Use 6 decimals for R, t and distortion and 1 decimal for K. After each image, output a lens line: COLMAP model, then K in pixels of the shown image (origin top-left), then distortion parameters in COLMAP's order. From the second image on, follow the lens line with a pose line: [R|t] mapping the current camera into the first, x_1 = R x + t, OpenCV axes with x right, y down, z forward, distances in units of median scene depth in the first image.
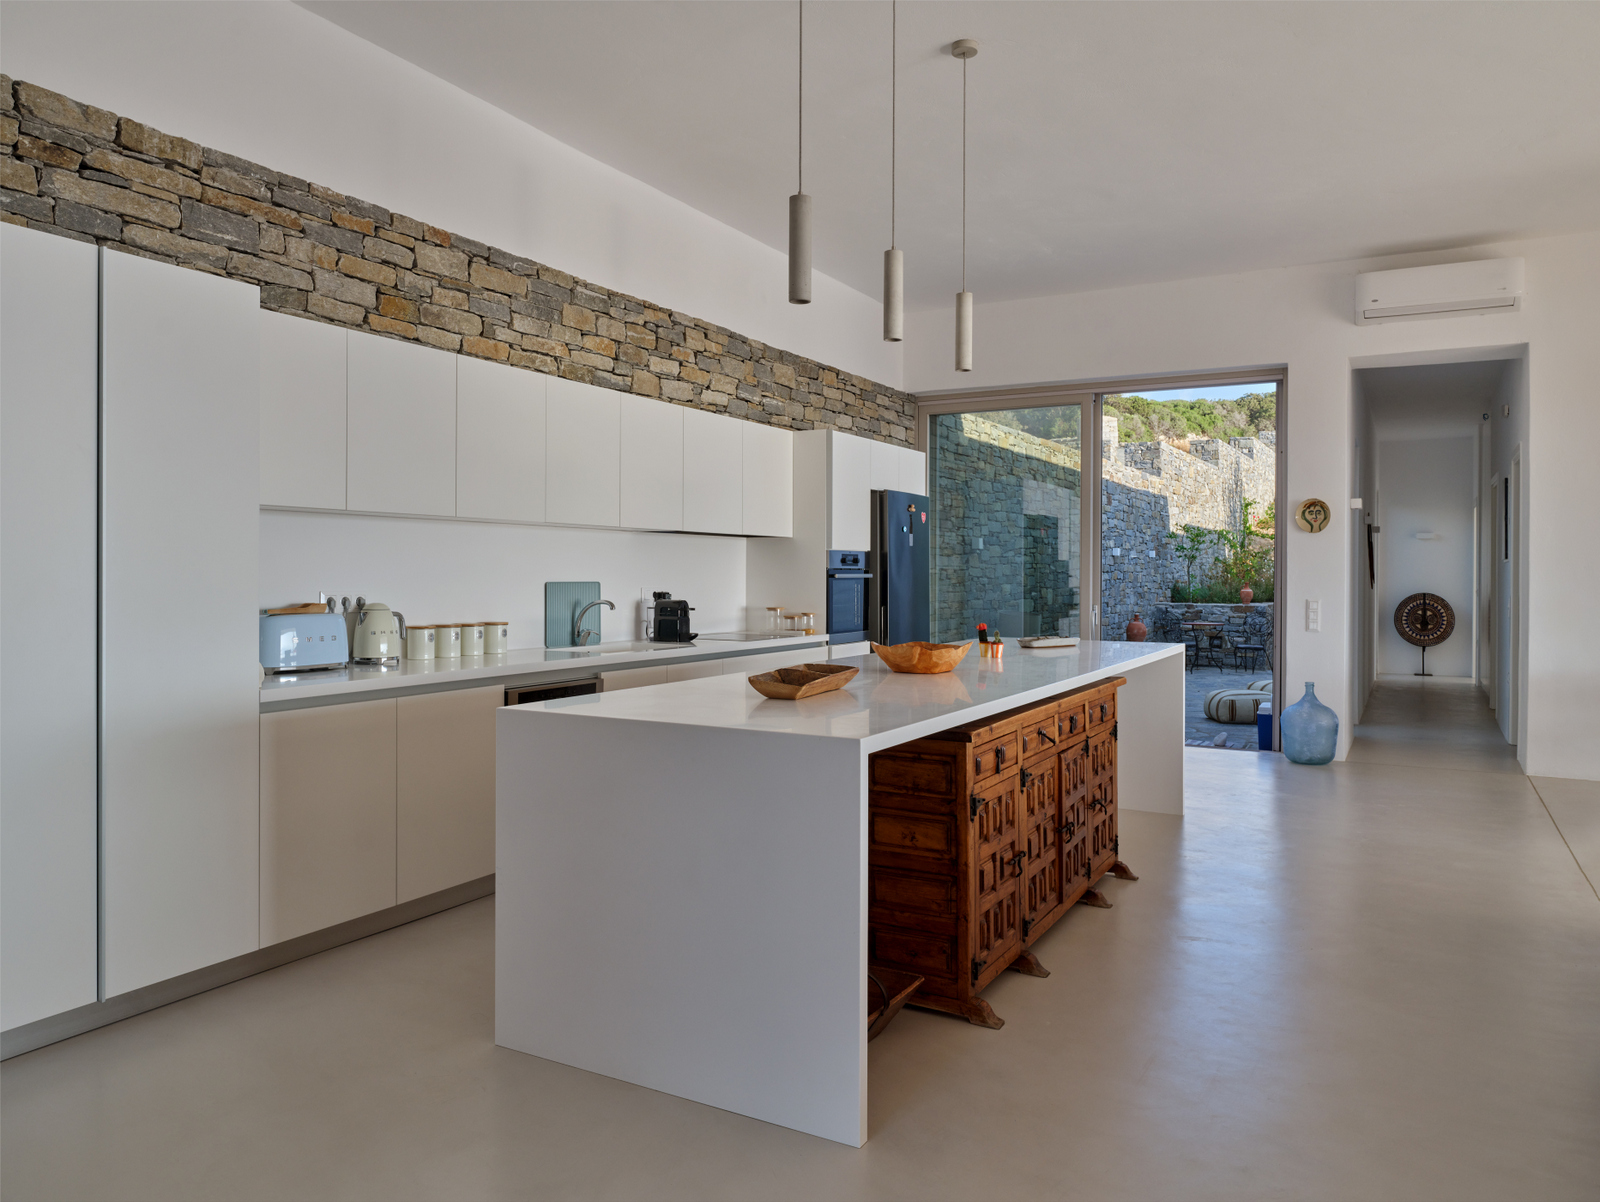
lens RADIAL K [[1121.4, 0, 810.1], [0, 1121.4, 582.3], [0, 0, 1]] dist [-0.002718, -0.001753]
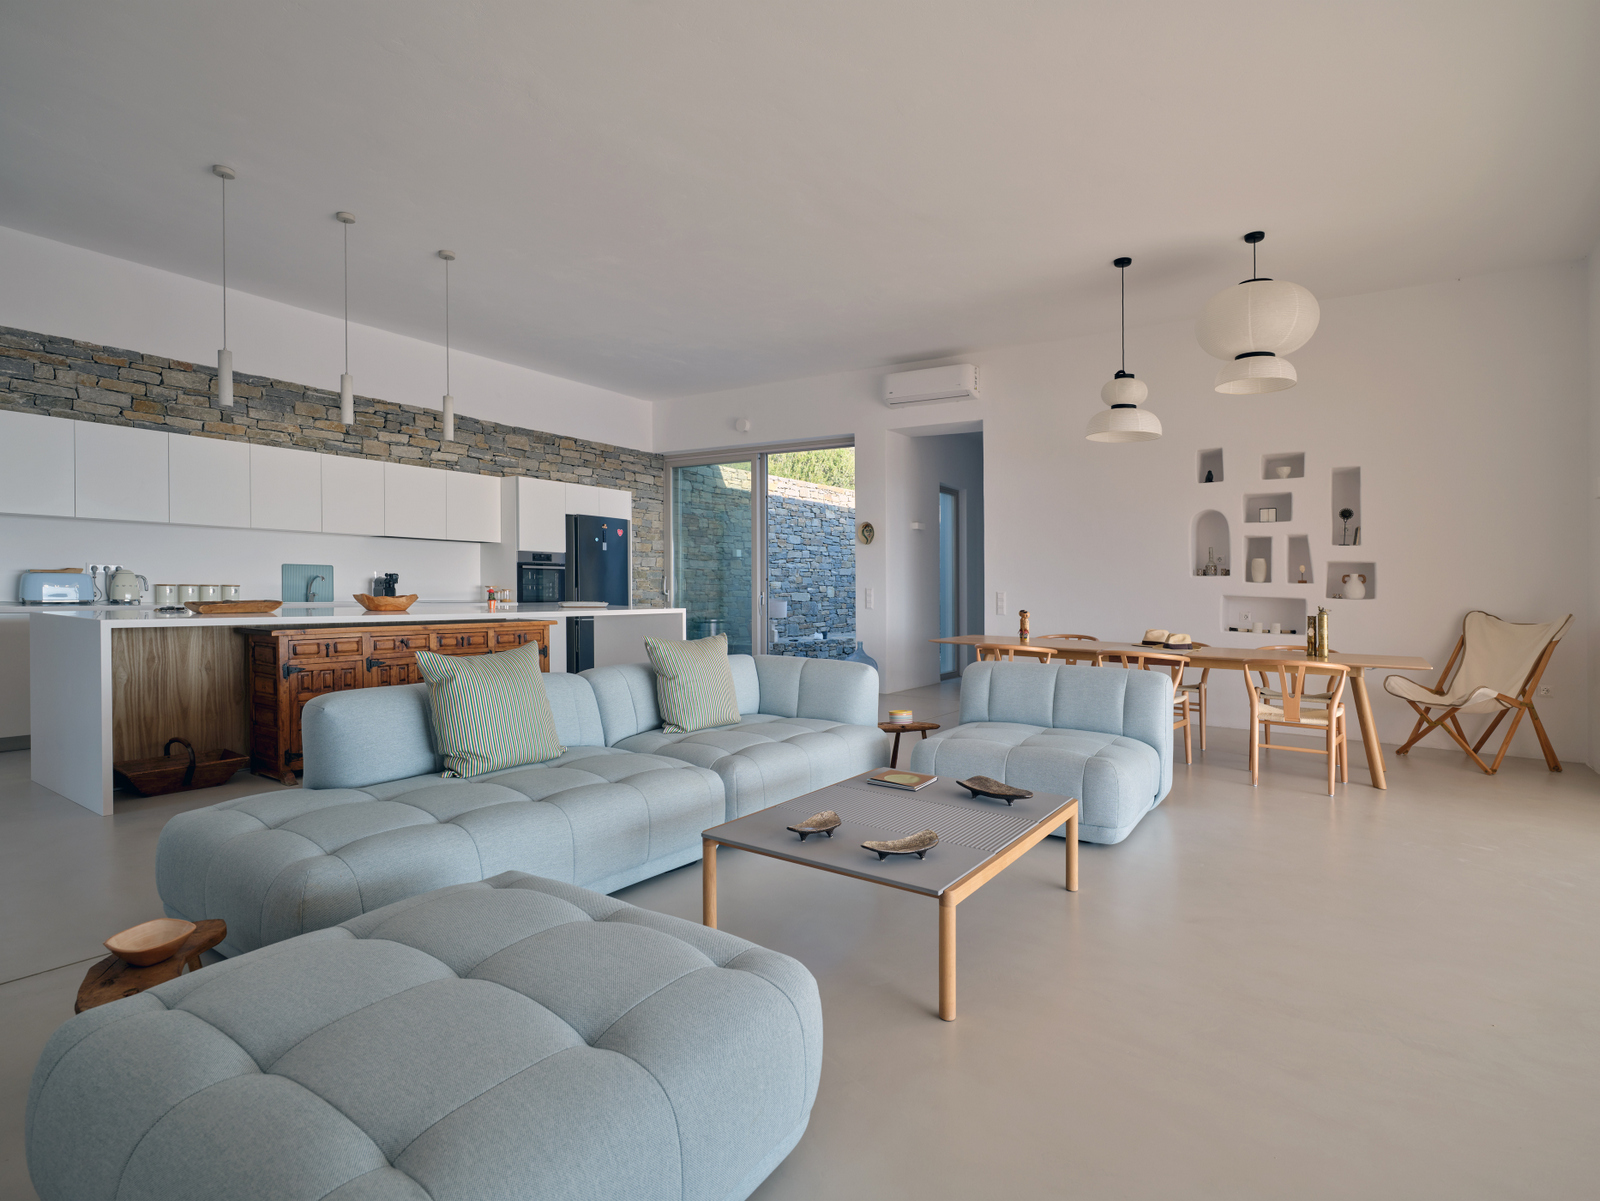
lens RADIAL K [[822.3, 0, 811.9], [0, 822.3, 611.8], [0, 0, 1]] dist [-0.000181, -0.002909]
pose [[0.996056, 0.015855, -0.087299, 0.595842], [-0.013733, 0.999597, 0.024859, 0.026314], [0.087658, -0.023562, 0.995872, -0.163833]]
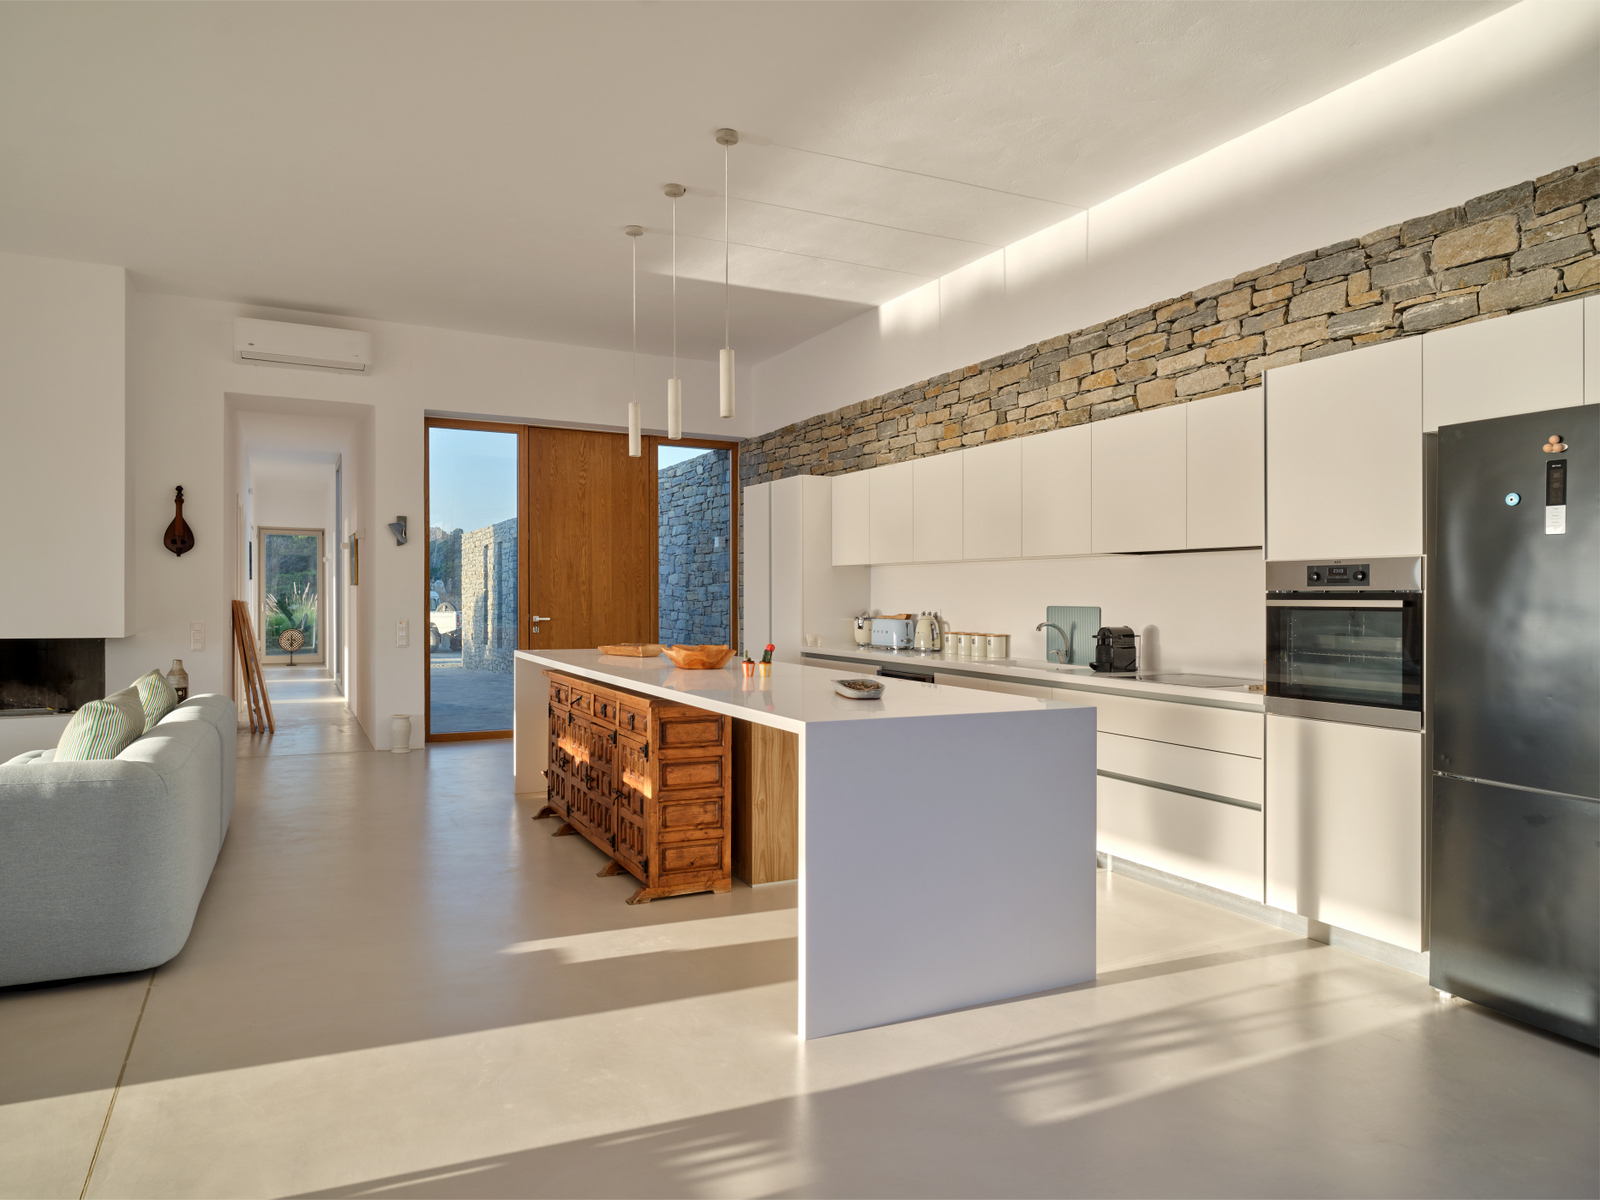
lens RADIAL K [[1017.5, 0, 774.0], [0, 1017.5, 607.4], [0, 0, 1]] dist [-0.000128, 0.005355]
pose [[-0.581279, -0.000454, -0.813704, 0.698985], [-0.017222, 0.999783, 0.011745, -0.005369], [0.813522, 0.020840, -0.581161, 1.204808]]
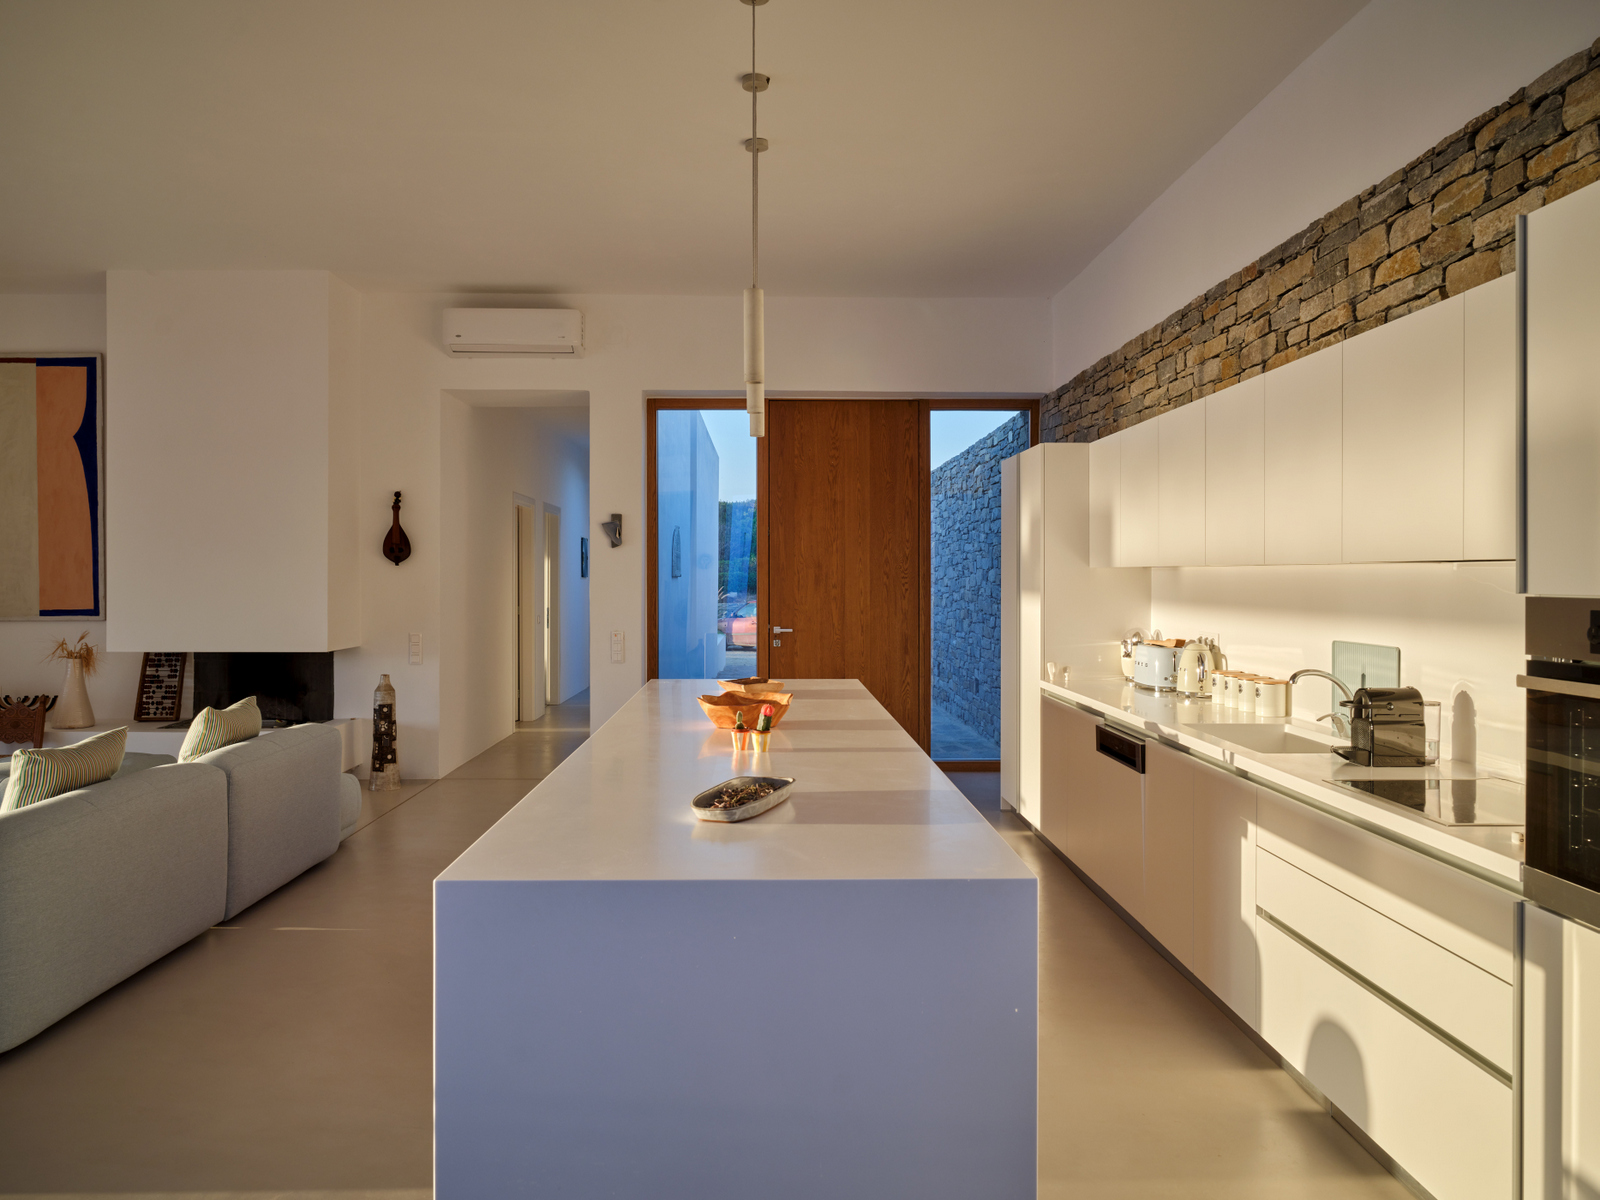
lens RADIAL K [[1157.6, 0, 781.3], [0, 1157.6, 585.7], [0, 0, 1]] dist [0.016583, -0.007700]
pose [[-0.872513, 0.000856, -0.488590, 0.392370], [-0.007049, 0.999872, 0.014340, -0.037993], [0.488540, 0.015956, -0.872396, 1.287230]]
